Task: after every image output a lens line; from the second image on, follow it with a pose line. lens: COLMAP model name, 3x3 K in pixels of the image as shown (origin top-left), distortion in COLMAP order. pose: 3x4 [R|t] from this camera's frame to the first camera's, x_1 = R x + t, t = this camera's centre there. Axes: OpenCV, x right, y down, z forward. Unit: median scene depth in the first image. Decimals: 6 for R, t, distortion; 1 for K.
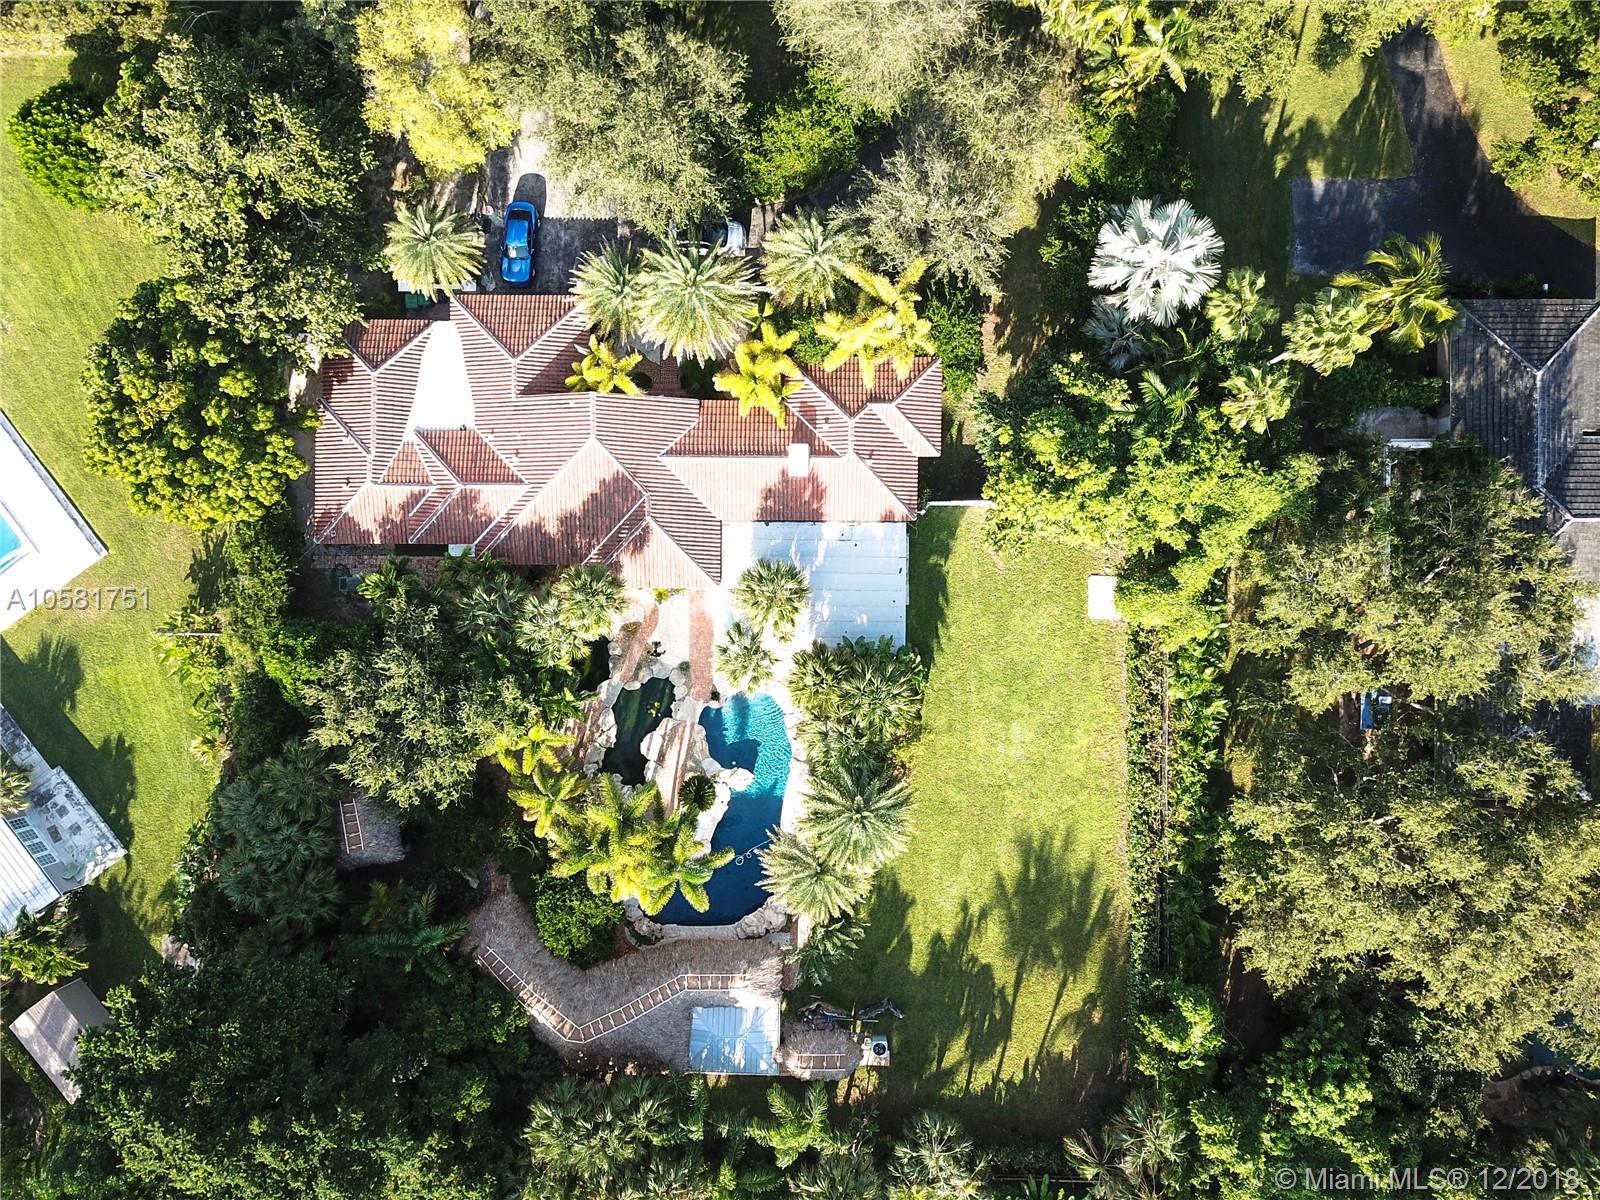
lens RADIAL K [[1200.7, 0, 800.0], [0, 1200.7, 600.0], [0, 0, 1]] dist [0.030401, -0.033557]
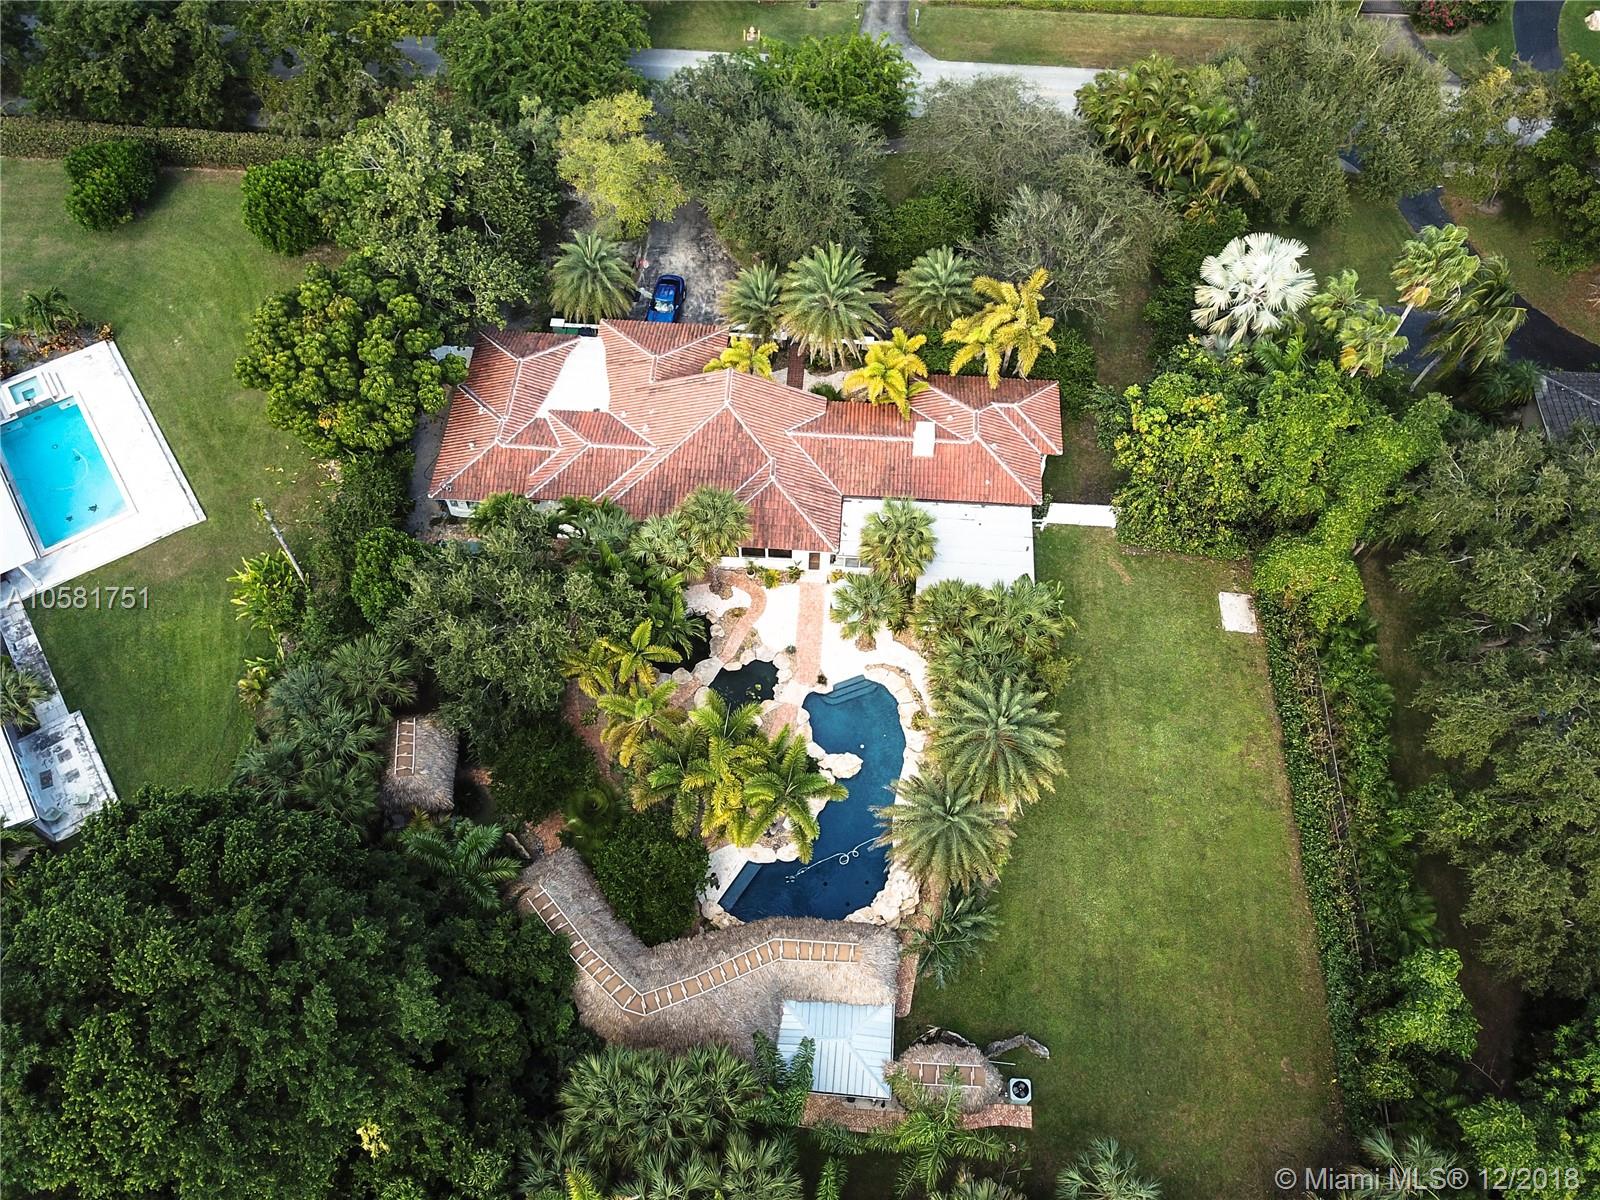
lens RADIAL K [[1226.9, 0, 802.7], [0, 1226.9, 626.0], [0, 0, 1]] dist [0.002988, -0.010393]
pose [[0.998139, 0.060916, -0.002829, -0.090747], [-0.053771, 0.857289, -0.512020, 0.548339], [-0.028765, 0.511219, 0.858969, 0.193291]]
